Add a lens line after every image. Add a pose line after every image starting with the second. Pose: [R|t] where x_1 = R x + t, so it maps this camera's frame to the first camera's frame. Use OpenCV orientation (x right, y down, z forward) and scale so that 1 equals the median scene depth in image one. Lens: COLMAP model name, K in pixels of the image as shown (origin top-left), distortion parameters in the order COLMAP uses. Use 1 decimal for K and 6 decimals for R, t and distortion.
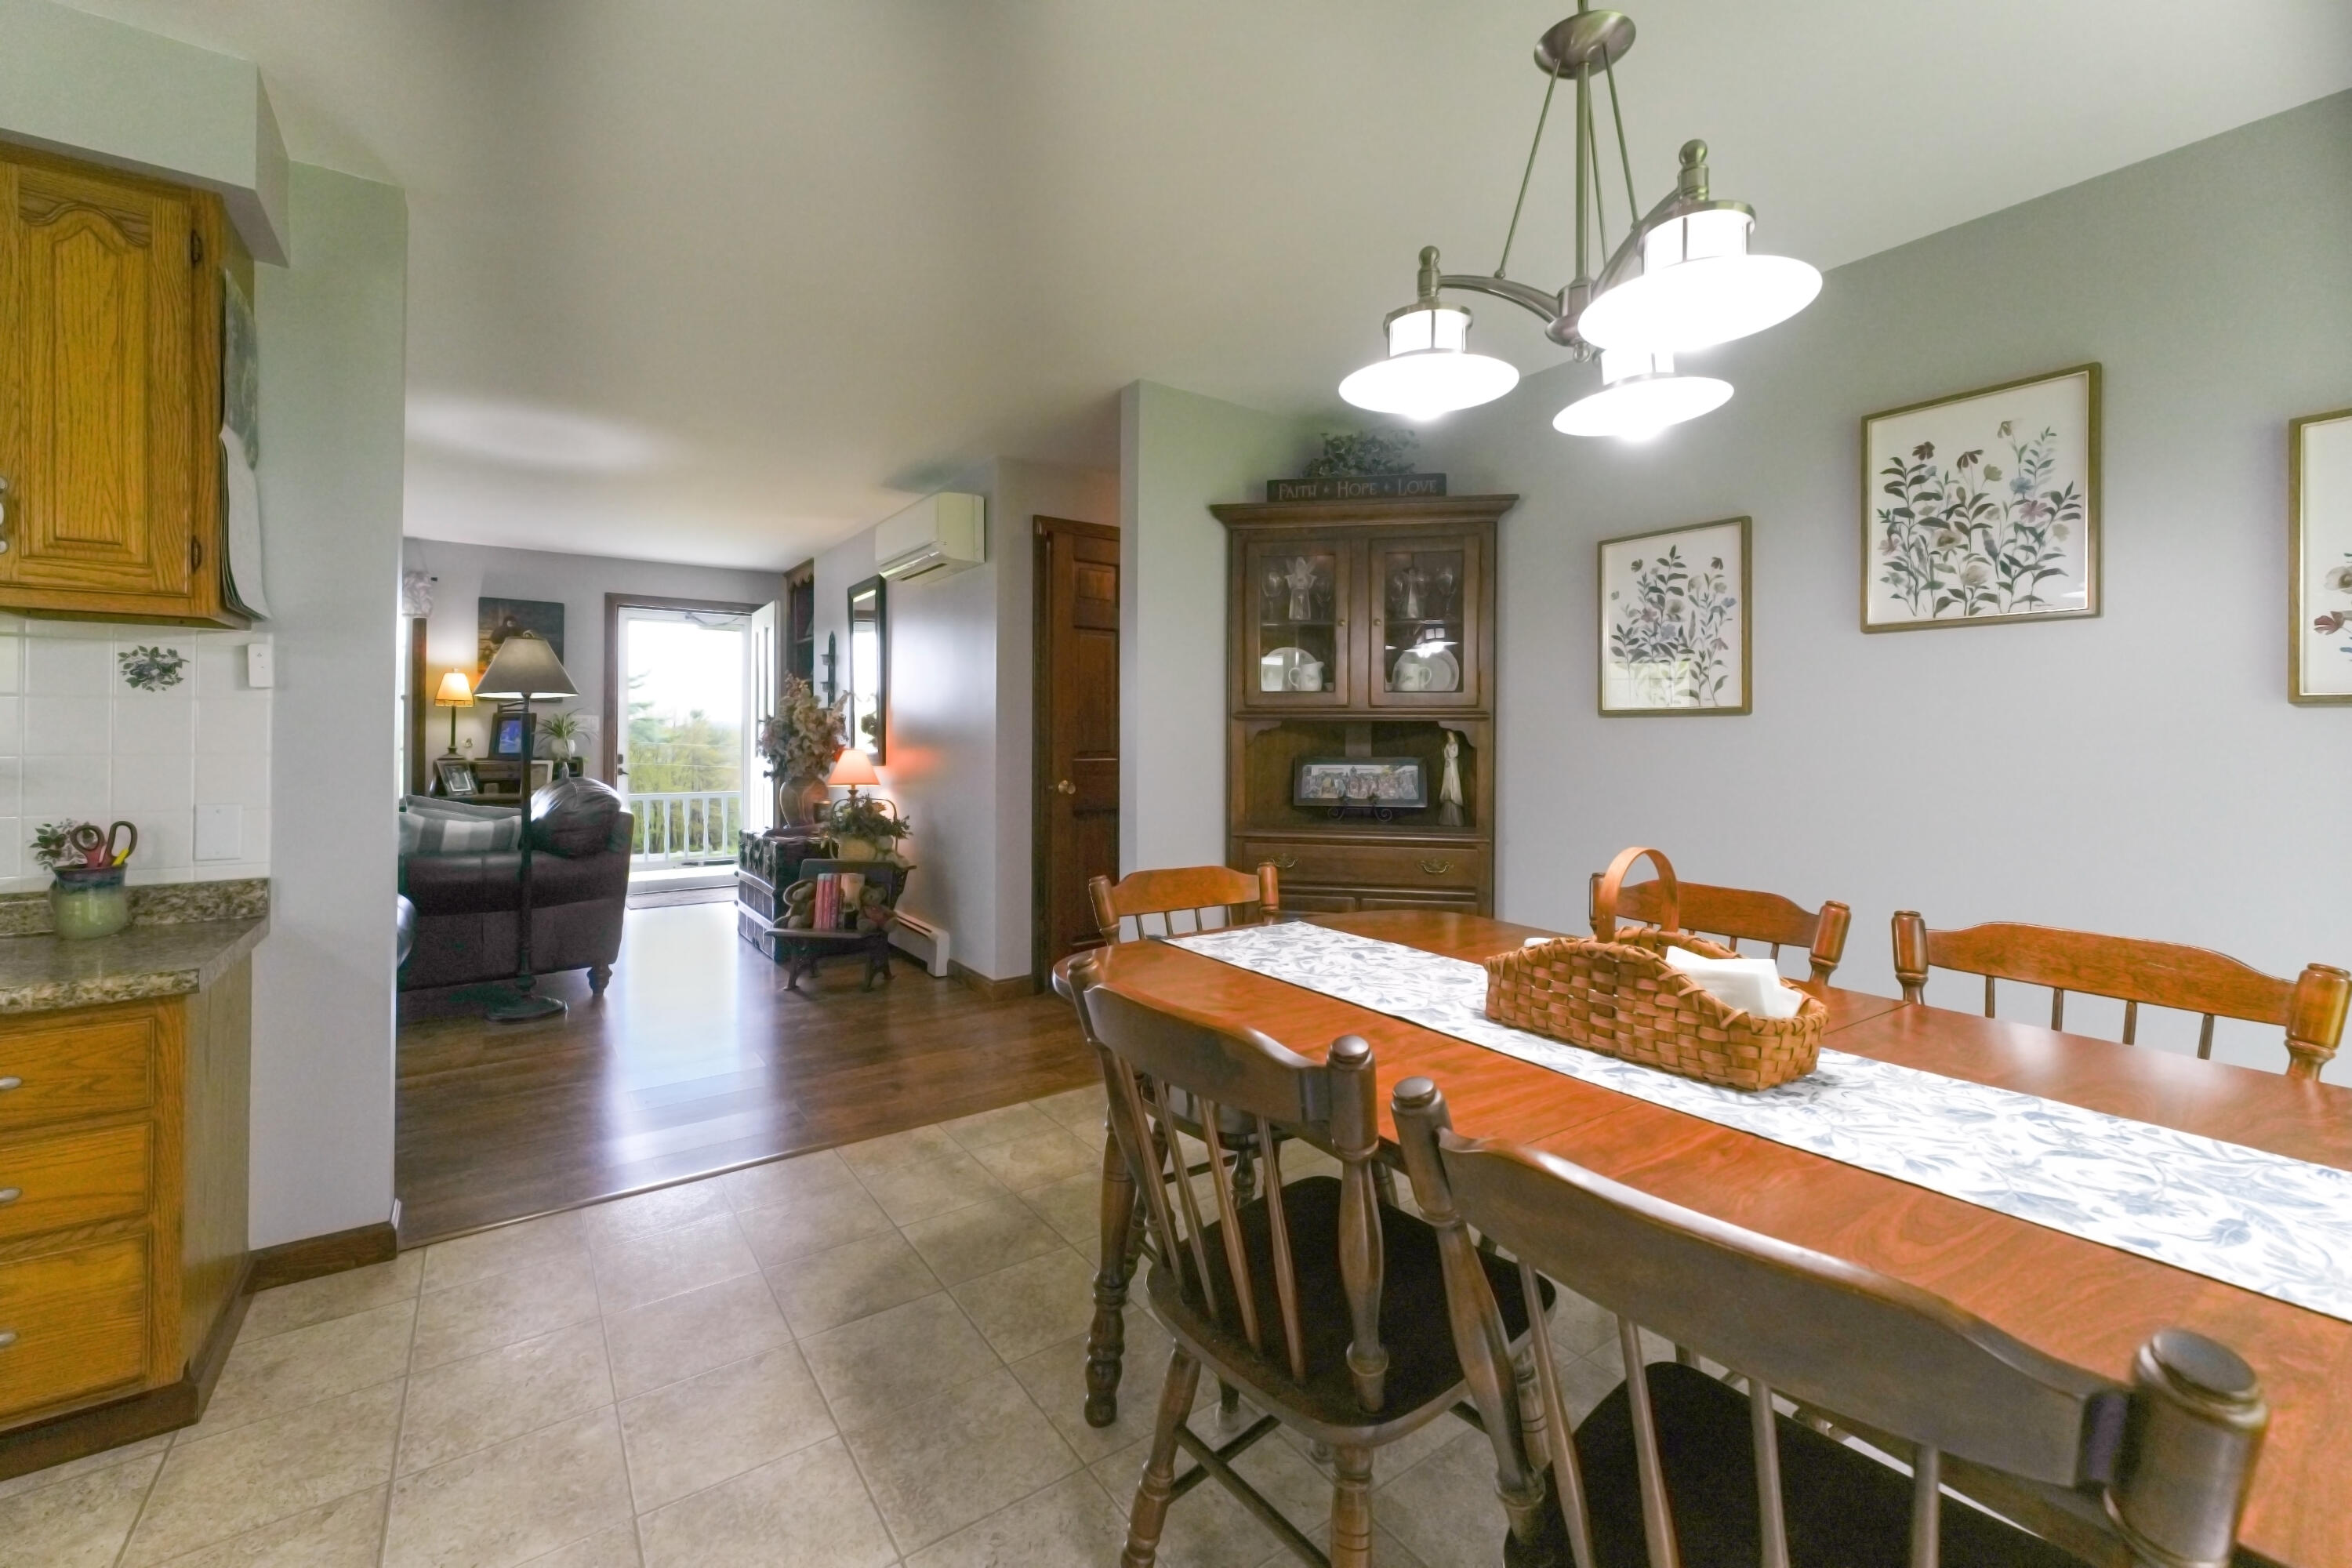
lens RADIAL K [[955.6, 0, 1199.0], [0, 955.6, 745.8], [0, 0, 1]] dist [0.004541, -0.000189]
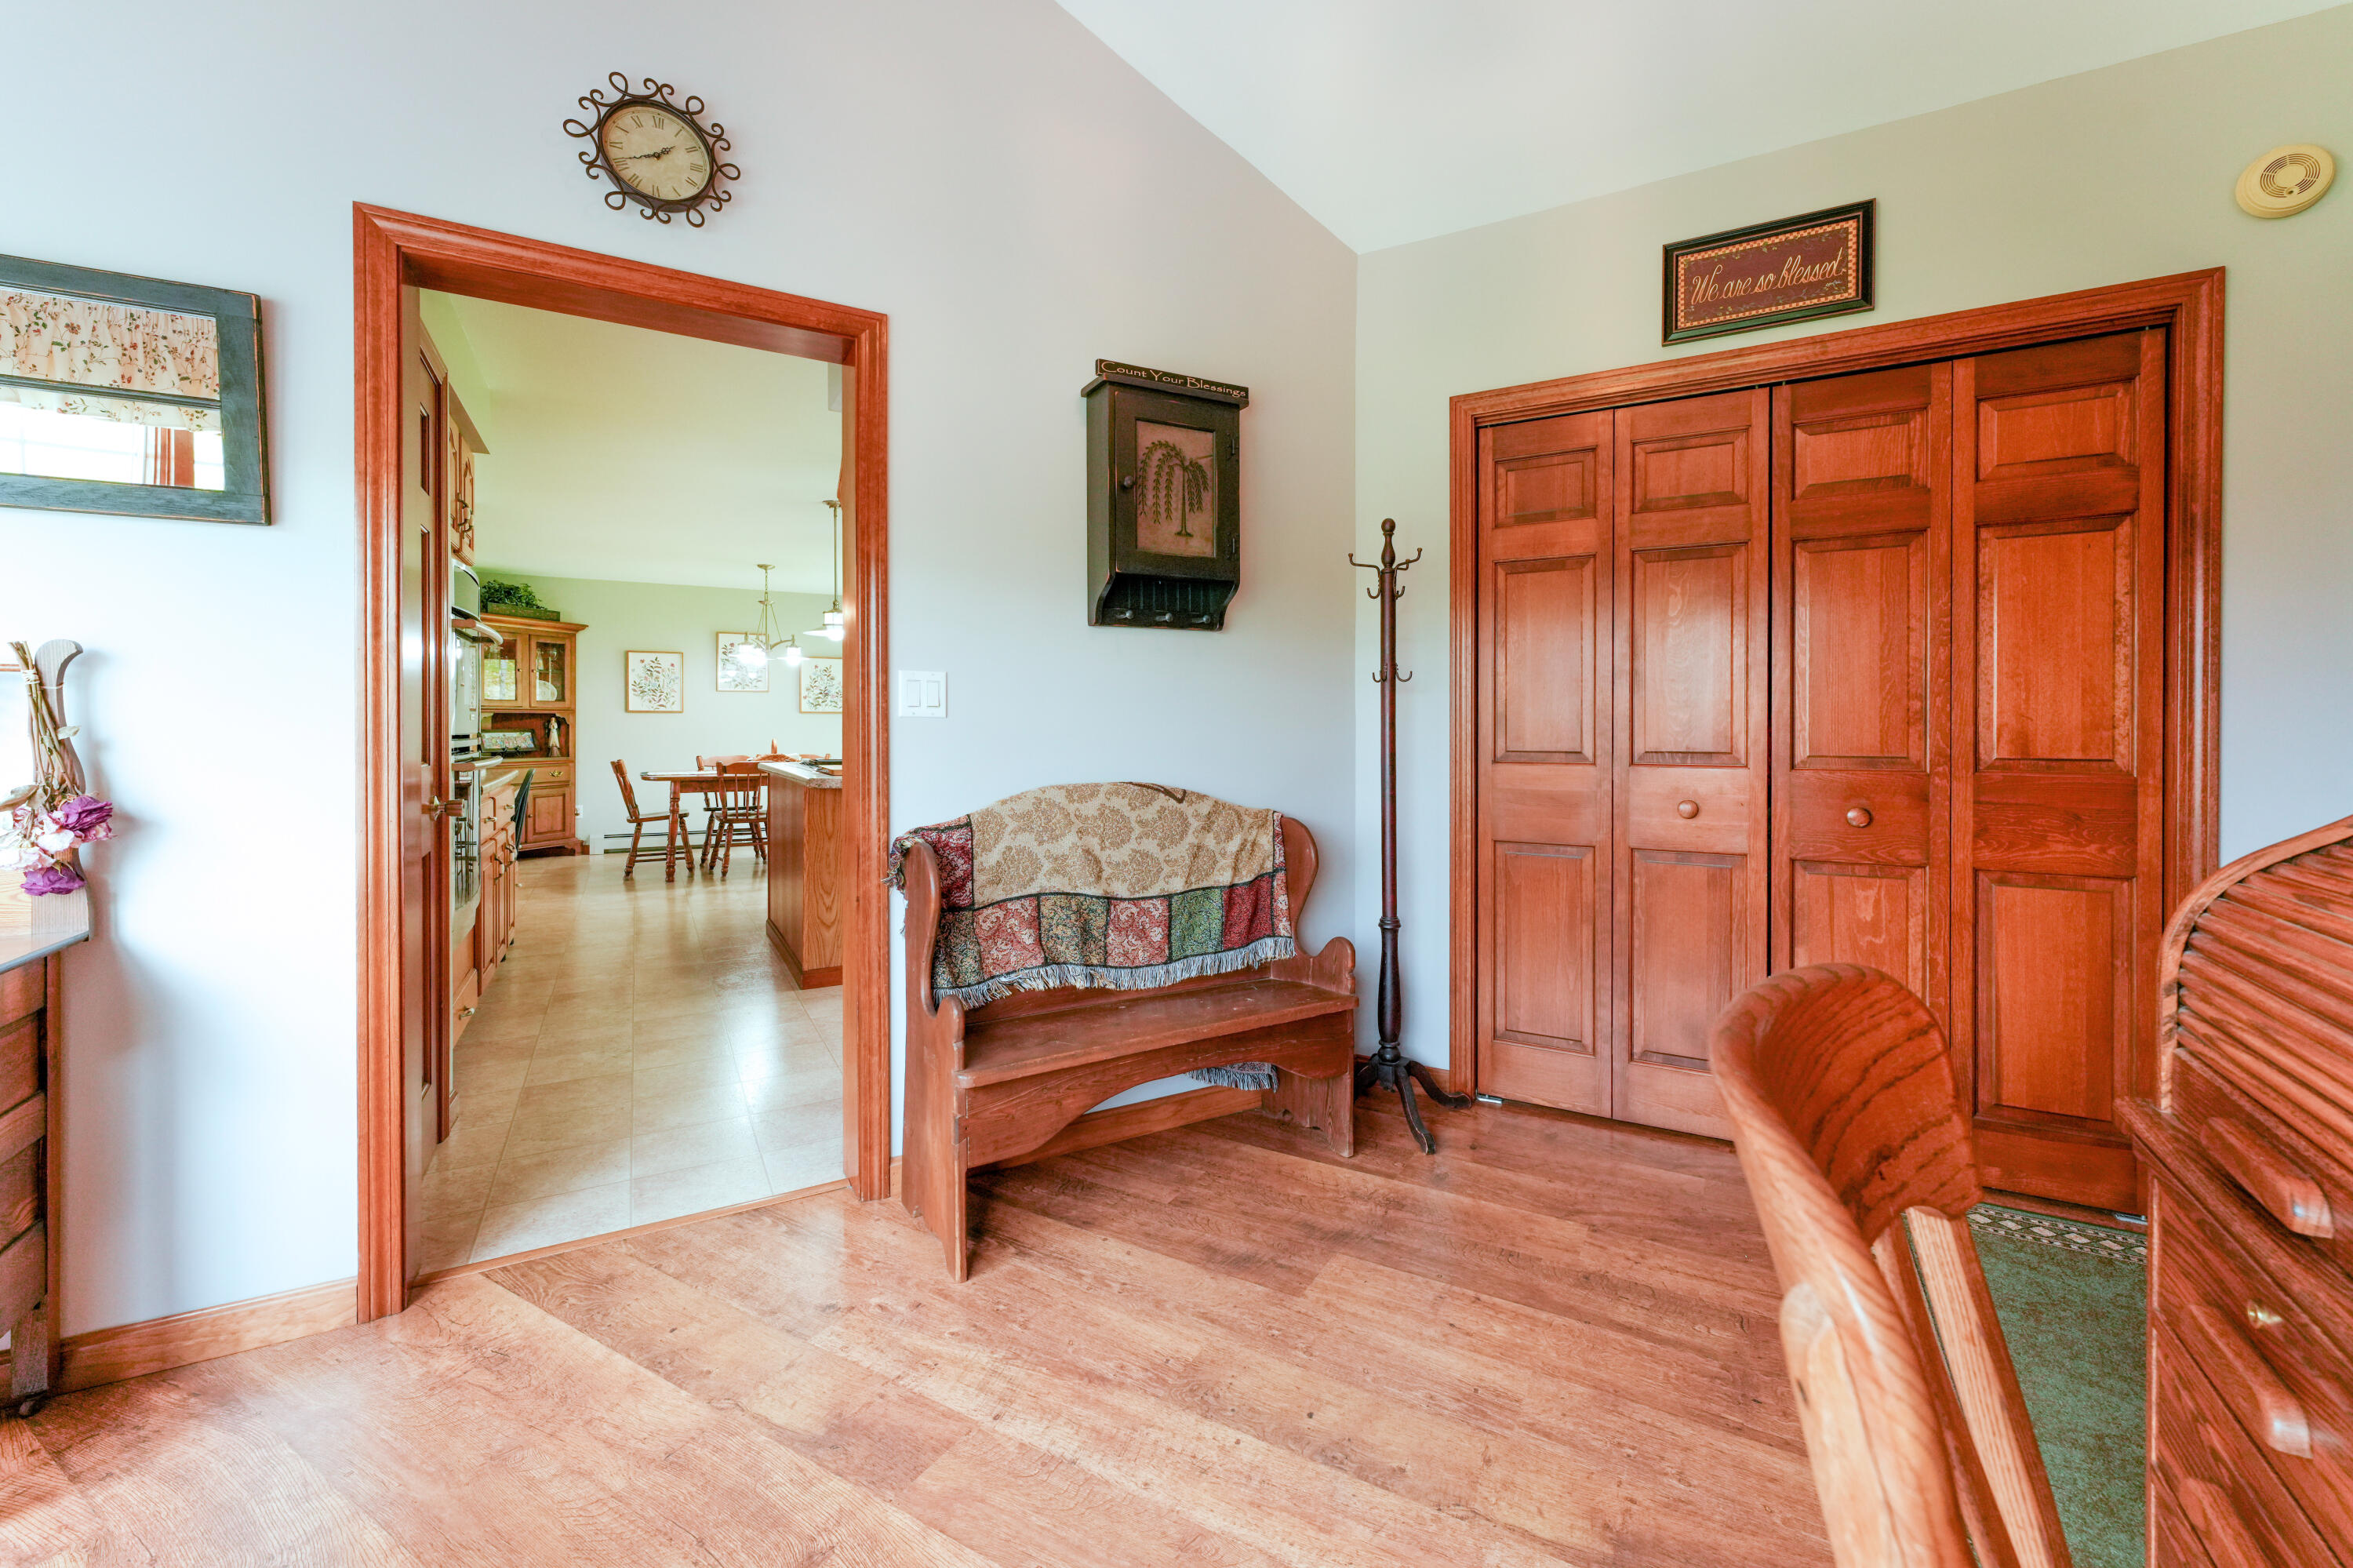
lens RADIAL K [[956.0, 0, 1185.4], [0, 956.0, 724.0], [0, 0, 1]] dist [0.004541, -0.000189]
pose [[0.106839, -0.005964, 0.994258, -2.774233], [0.005304, 0.999971, 0.005429, -0.004448], [-0.994262, 0.004694, 0.106868, -1.170469]]
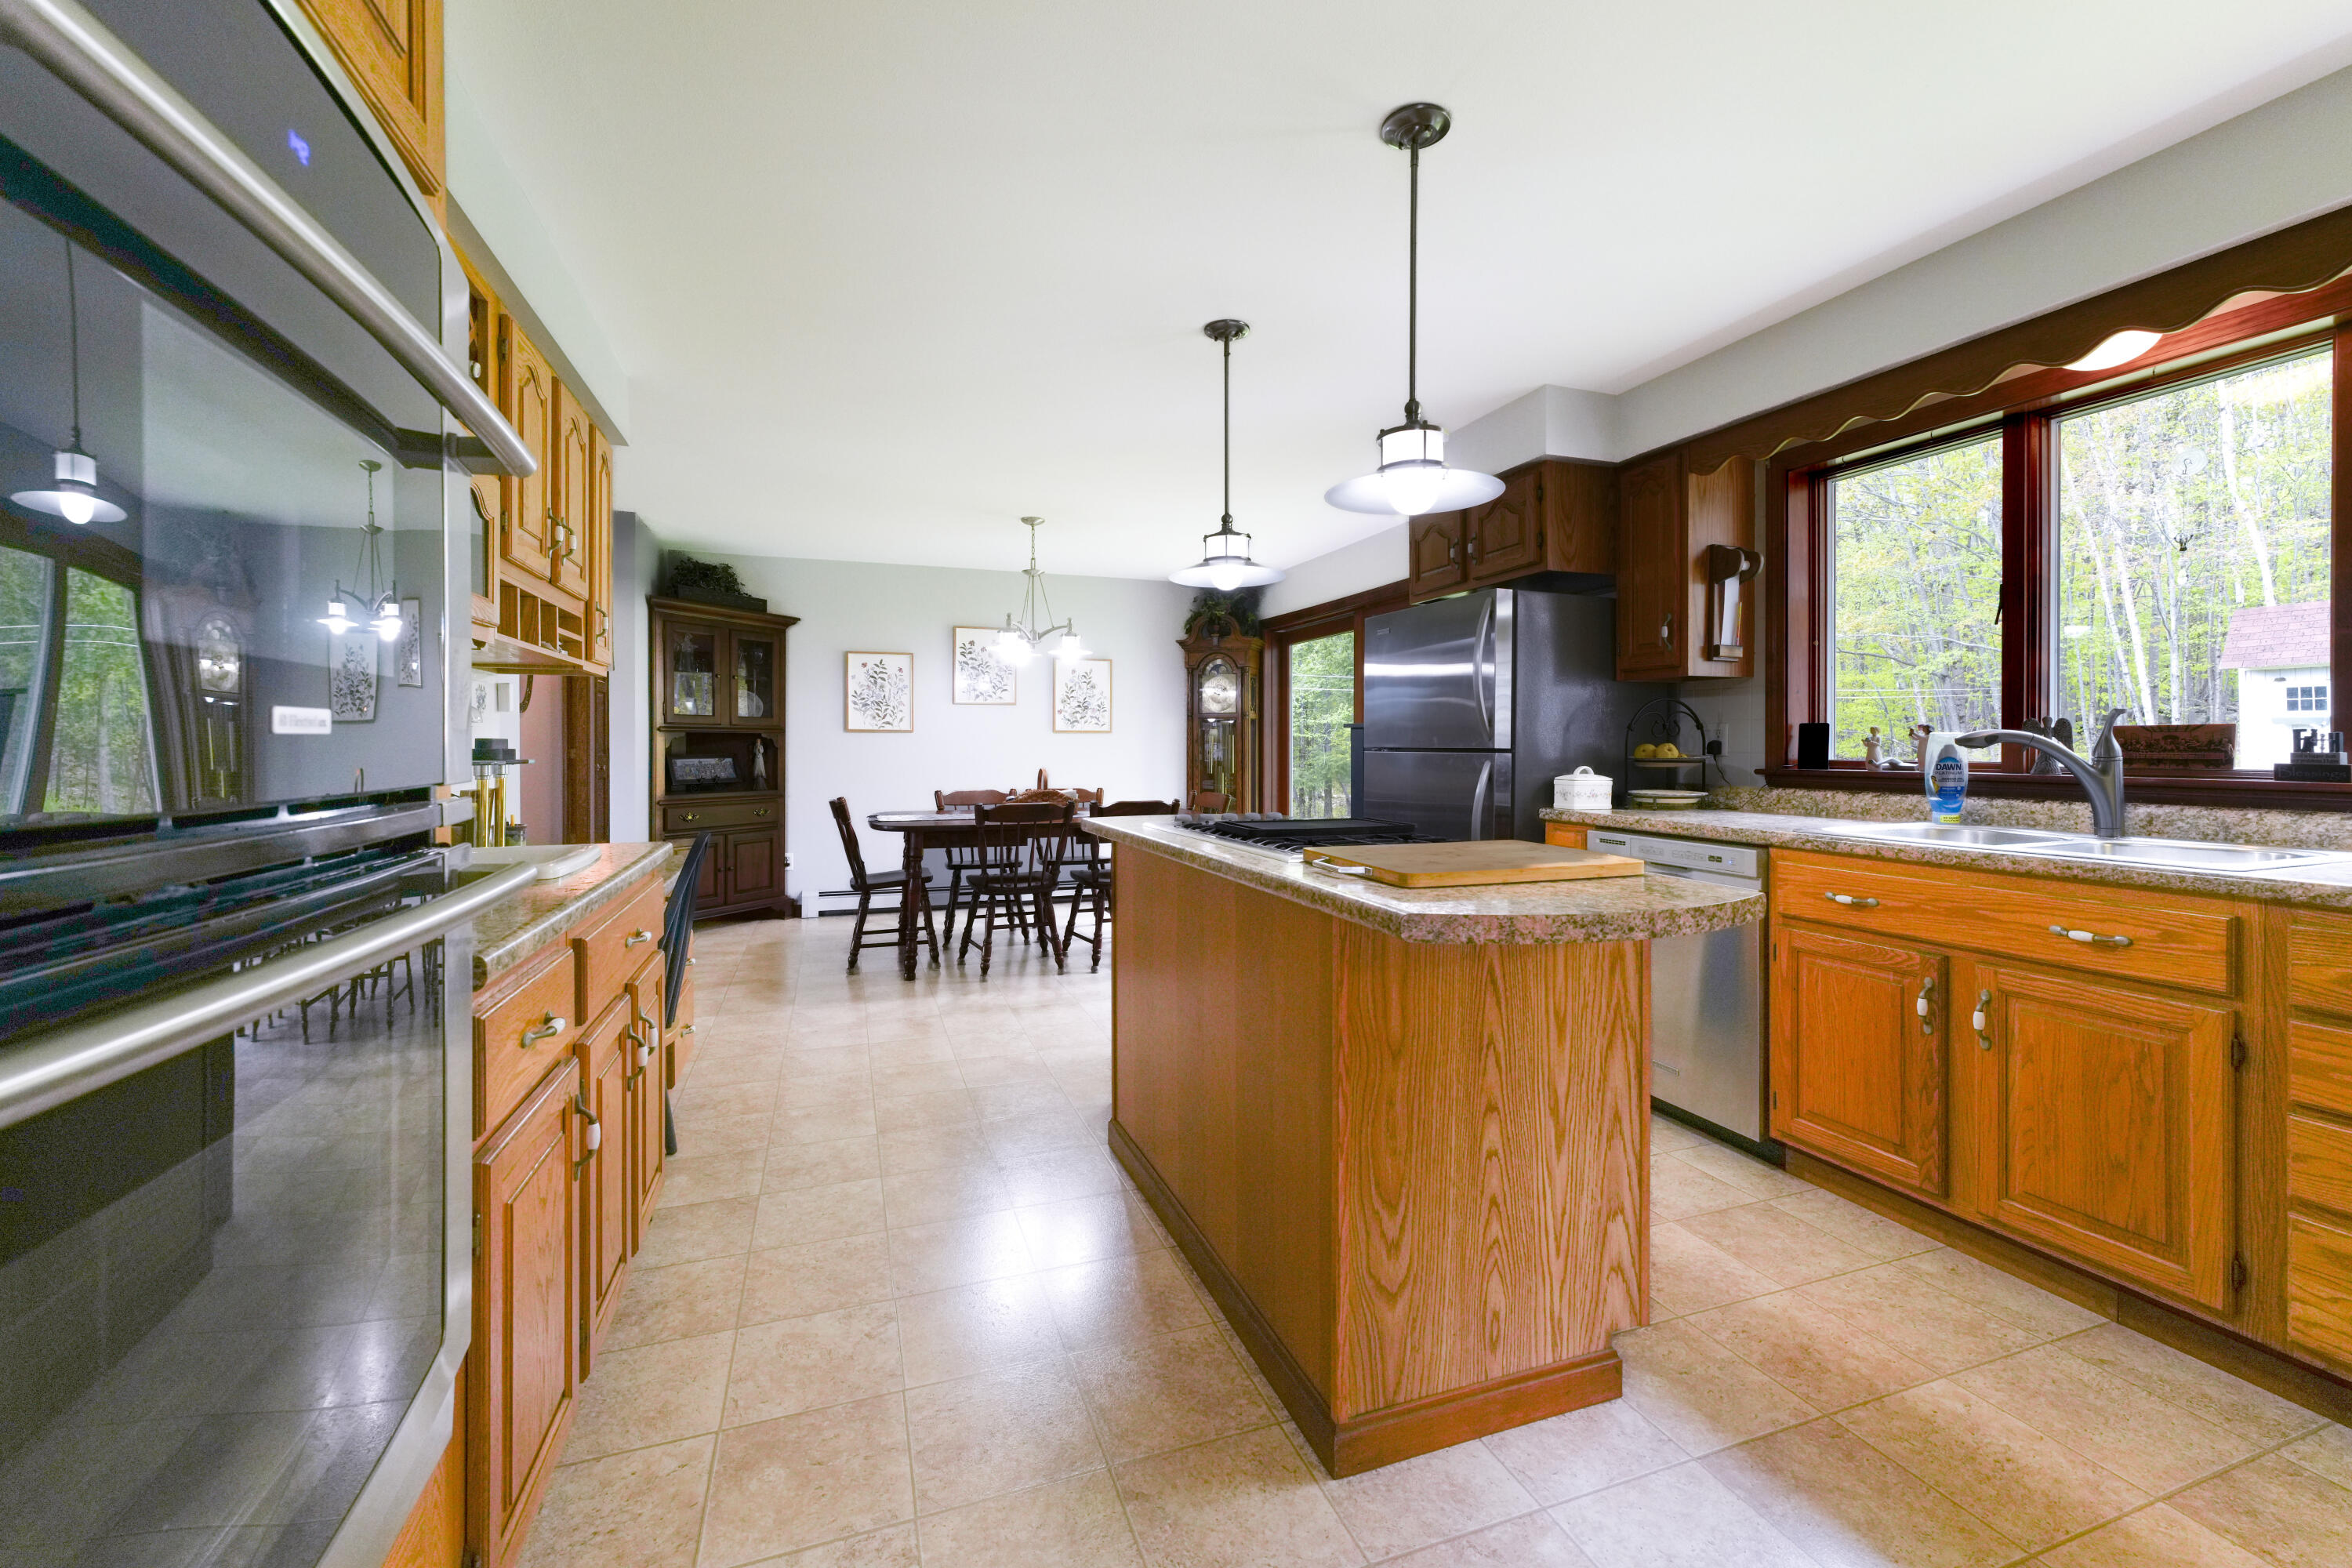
lens RADIAL K [[955.6, 0, 1174.9], [0, 955.6, 743.6], [0, 0, 1]] dist [0.004541, -0.000189]
pose [[0.286695, -0.003376, 0.958016, -1.800681], [0.007275, 0.999973, 0.001347, -0.003268], [-0.957994, 0.006584, 0.286712, -0.406547]]
